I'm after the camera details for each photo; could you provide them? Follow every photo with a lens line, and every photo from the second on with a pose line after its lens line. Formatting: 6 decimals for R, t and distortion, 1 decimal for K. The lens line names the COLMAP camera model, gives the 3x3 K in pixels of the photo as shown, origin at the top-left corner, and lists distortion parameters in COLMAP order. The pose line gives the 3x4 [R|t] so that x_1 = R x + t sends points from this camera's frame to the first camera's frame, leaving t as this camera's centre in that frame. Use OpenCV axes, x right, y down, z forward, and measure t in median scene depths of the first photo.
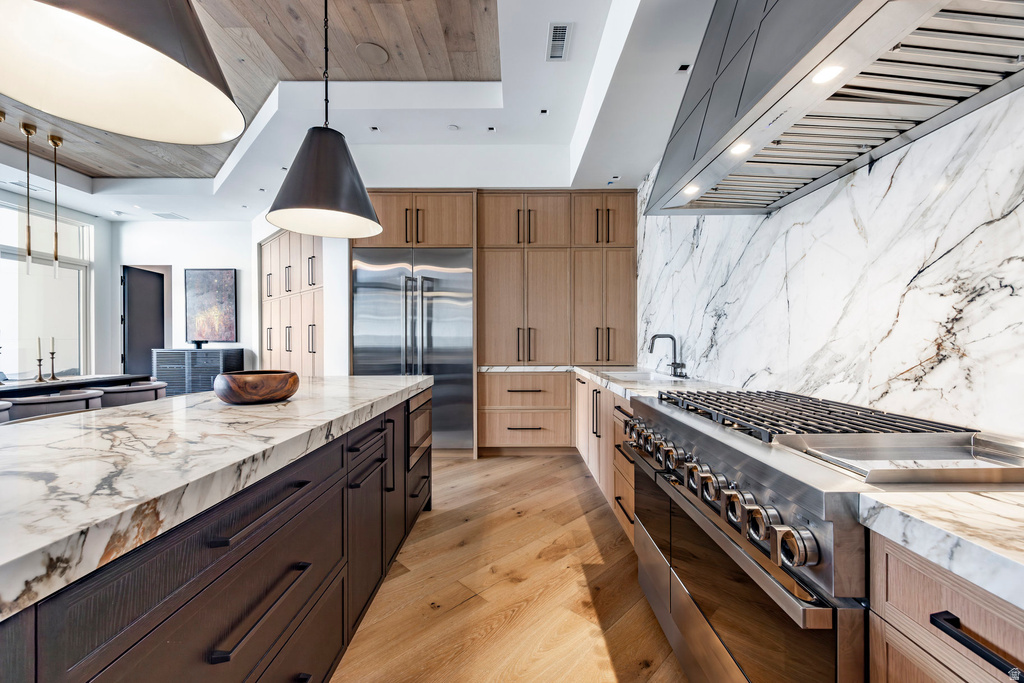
lens RADIAL K [[409.9, 0, 512.0], [0, 409.9, 341.5], [0, 0, 1]] dist [0.008589, -0.000055]
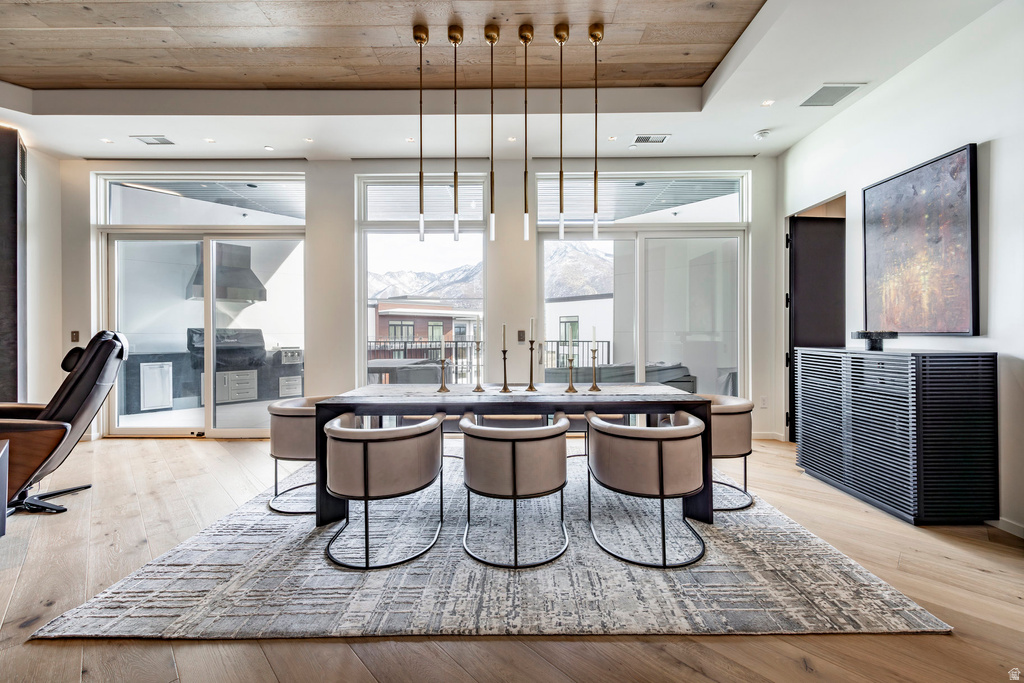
lens RADIAL K [[418.7, 0, 517.1], [0, 418.7, 334.0], [0, 0, 1]] dist [0.010323, -0.000131]
pose [[-0.001366, 0.002245, -0.999997, -0.612633], [-0.003723, 0.999991, 0.002250, 0.001379], [0.999992, 0.003726, -0.001357, 1.270503]]
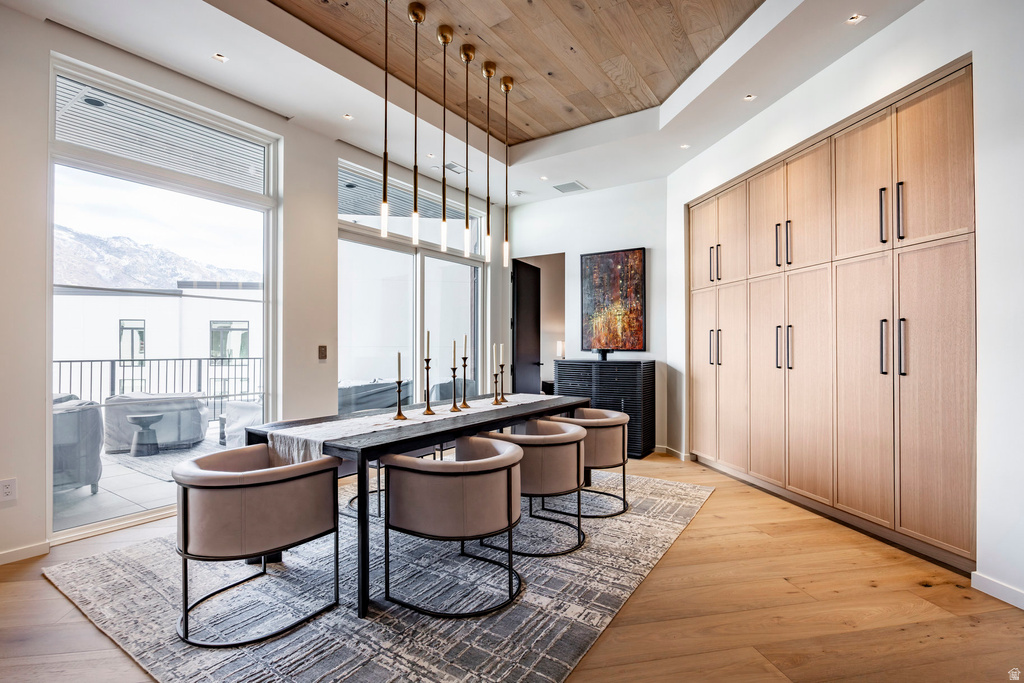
lens RADIAL K [[486.0, 0, 514.4], [0, 486.0, 344.8], [0, 0, 1]] dist [-0.002033, -0.000218]
pose [[0.834604, -0.000646, -0.550851, -0.878123], [-0.004928, 0.999951, -0.008640, -0.002590], [0.550829, 0.009926, 0.834559, 0.400260]]
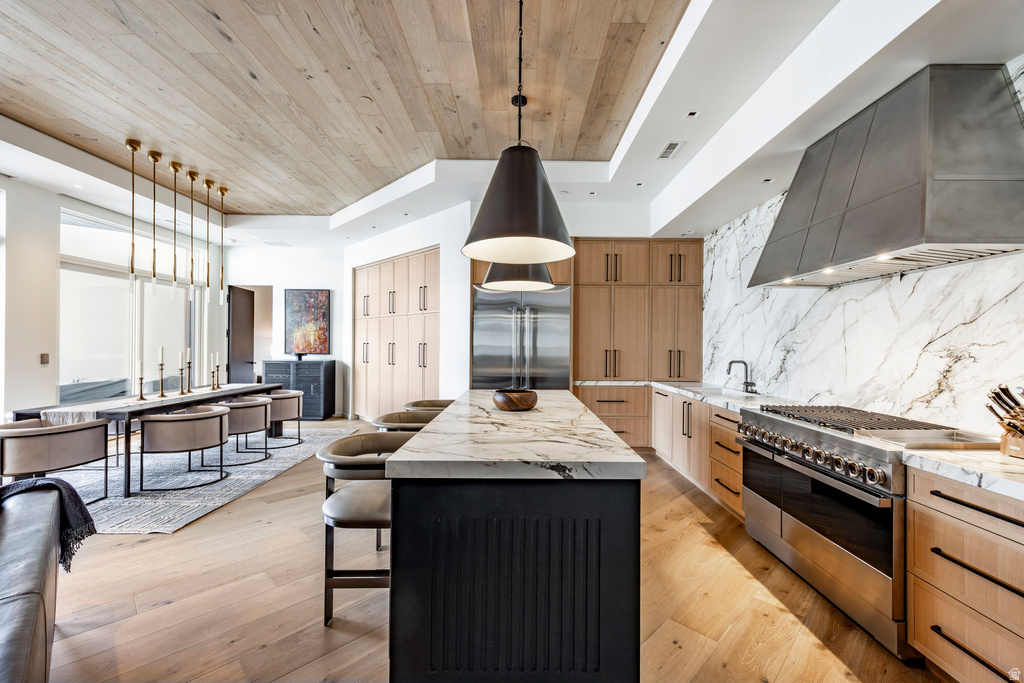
lens RADIAL K [[421.7, 0, 519.0], [0, 421.7, 343.5], [0, 0, 1]] dist [0.015412, -0.000211]
pose [[0.999934, 0.009971, 0.005644, -0.343790], [-0.009930, 0.999924, -0.007331, -0.054896], [-0.005716, 0.007274, 0.999957, -0.360761]]
